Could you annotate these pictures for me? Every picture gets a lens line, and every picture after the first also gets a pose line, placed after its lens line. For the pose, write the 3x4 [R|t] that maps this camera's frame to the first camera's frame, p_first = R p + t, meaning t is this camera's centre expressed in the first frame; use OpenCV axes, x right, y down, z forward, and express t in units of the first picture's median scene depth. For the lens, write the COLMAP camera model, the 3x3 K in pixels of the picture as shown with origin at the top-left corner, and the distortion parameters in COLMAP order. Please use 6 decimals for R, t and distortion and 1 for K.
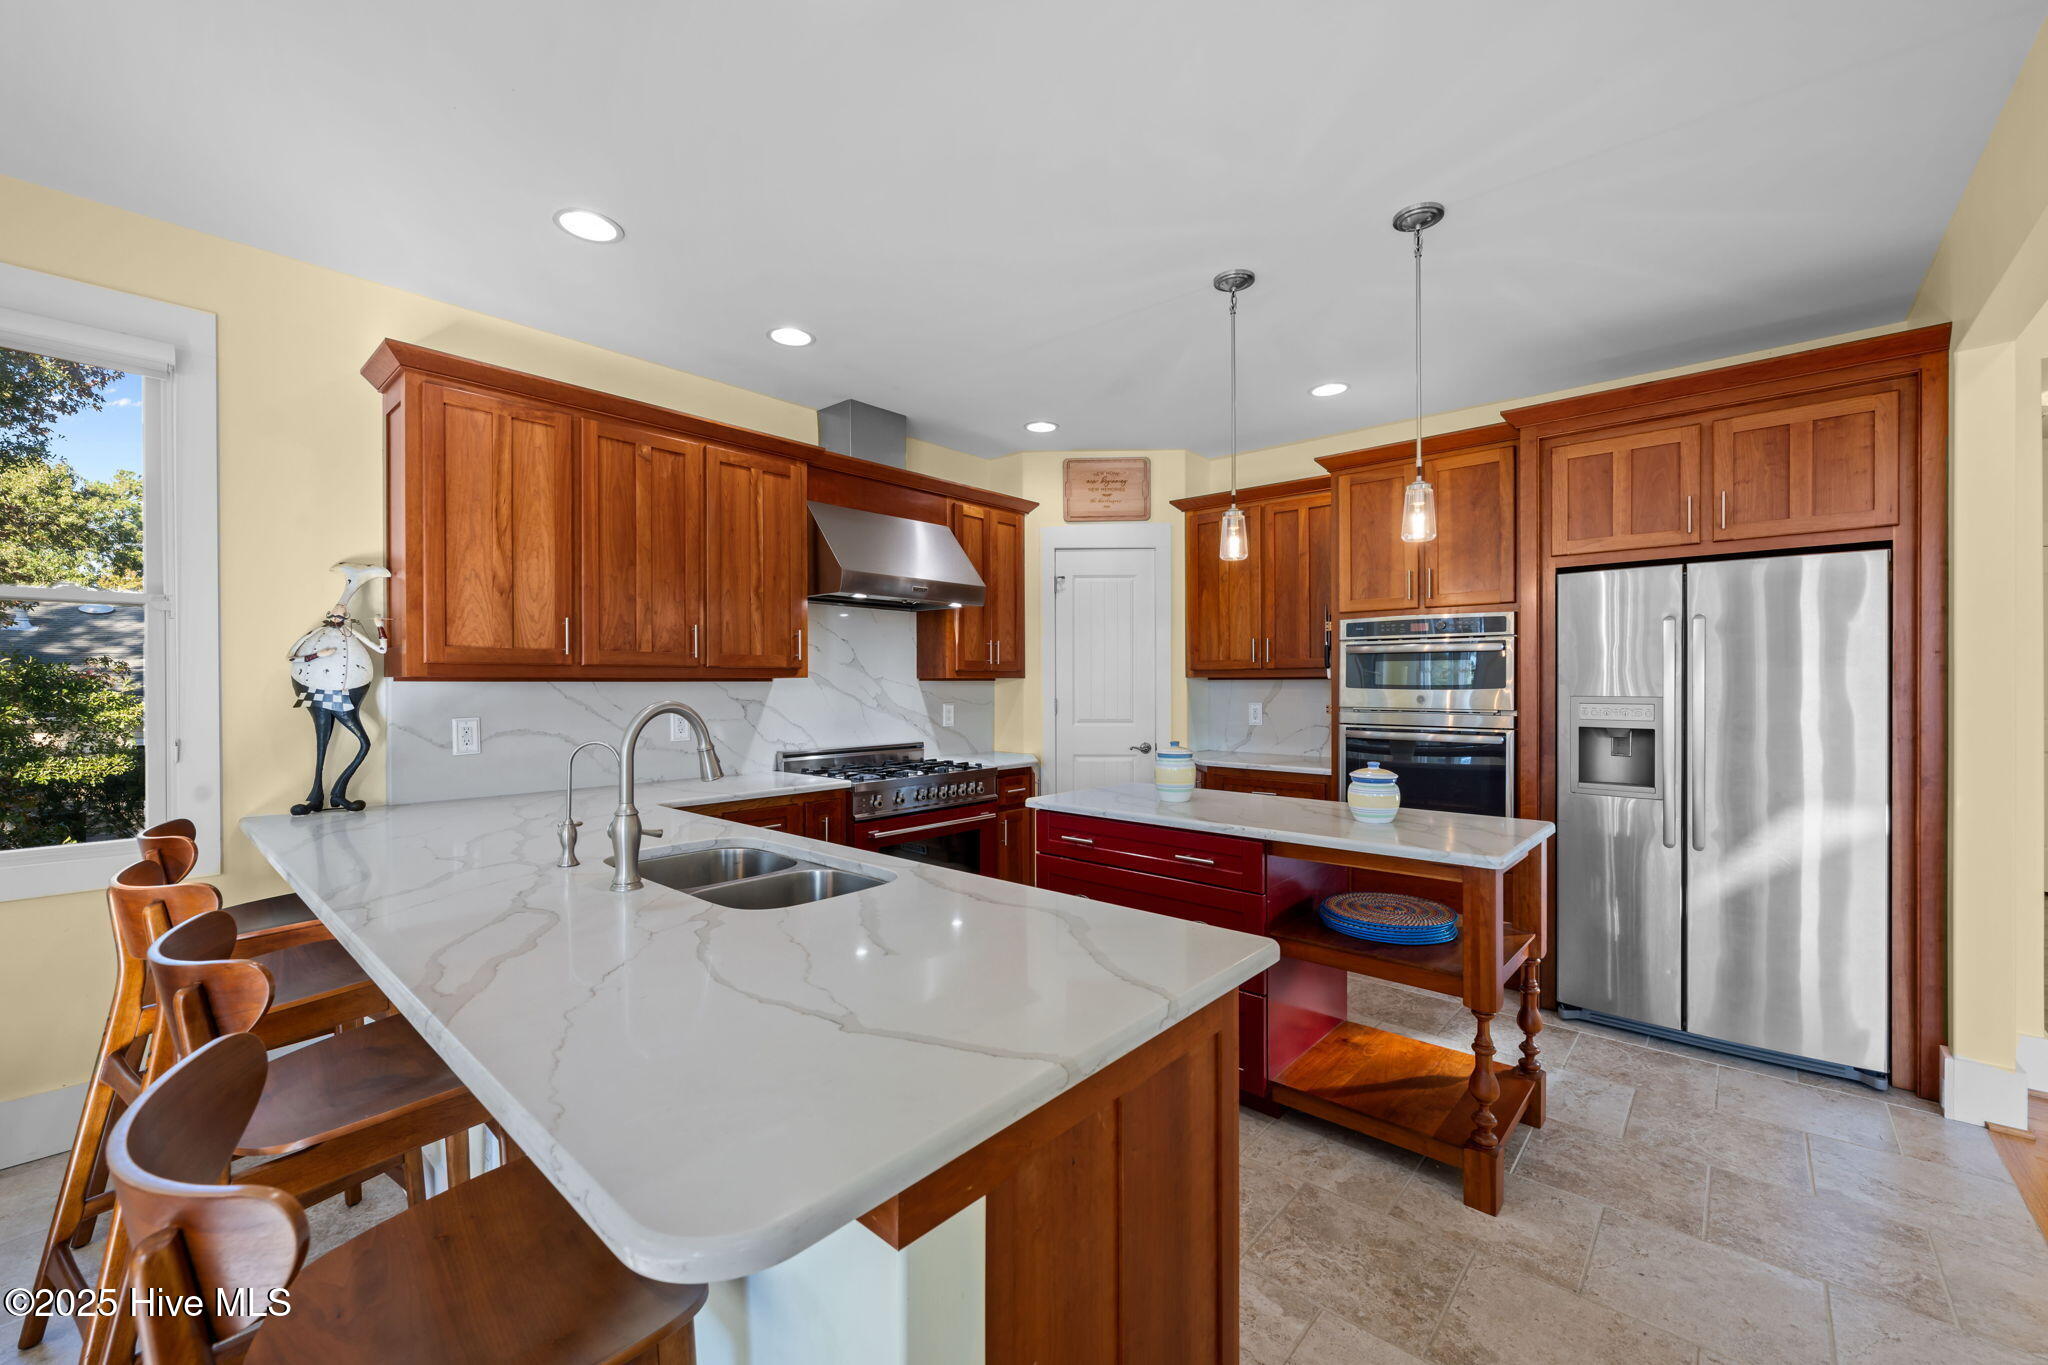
lens RADIAL K [[816.4, 0, 1024.0], [0, 816.4, 682.5], [0, 0, 1]] dist [-0.000469, -0.000071]
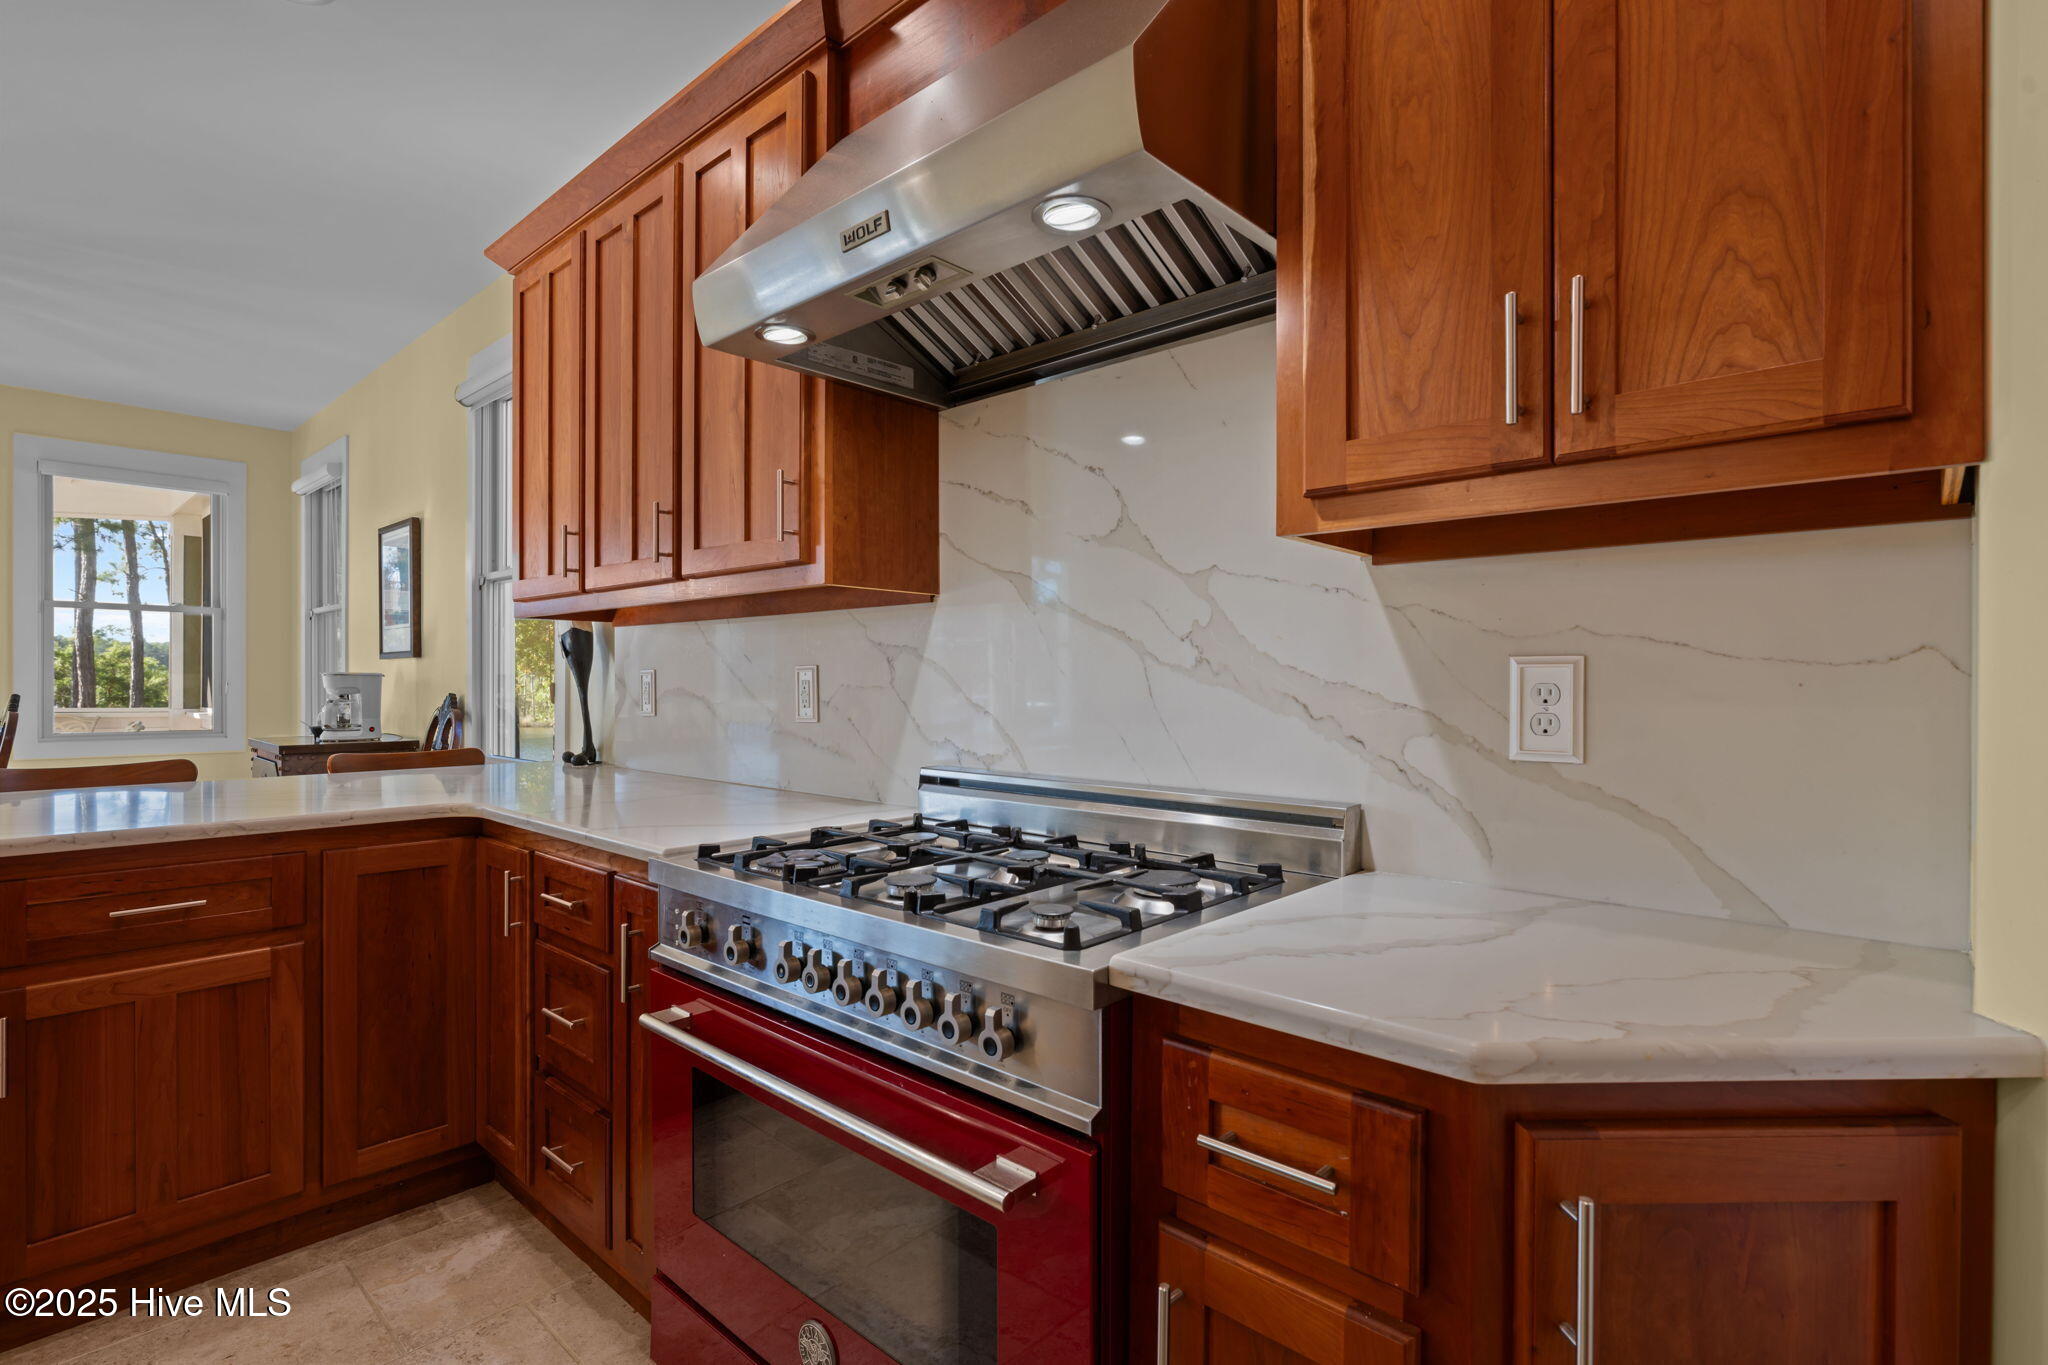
lens RADIAL K [[972.8, 0, 1024.0], [0, 972.8, 682.5], [0, 0, 1]] dist [0.000256, 0.000049]
pose [[-0.012322, 0.012745, -0.999843, 0.181936], [0.006298, 0.999900, 0.012668, 0.030877], [0.999904, -0.006141, -0.012401, 0.936835]]
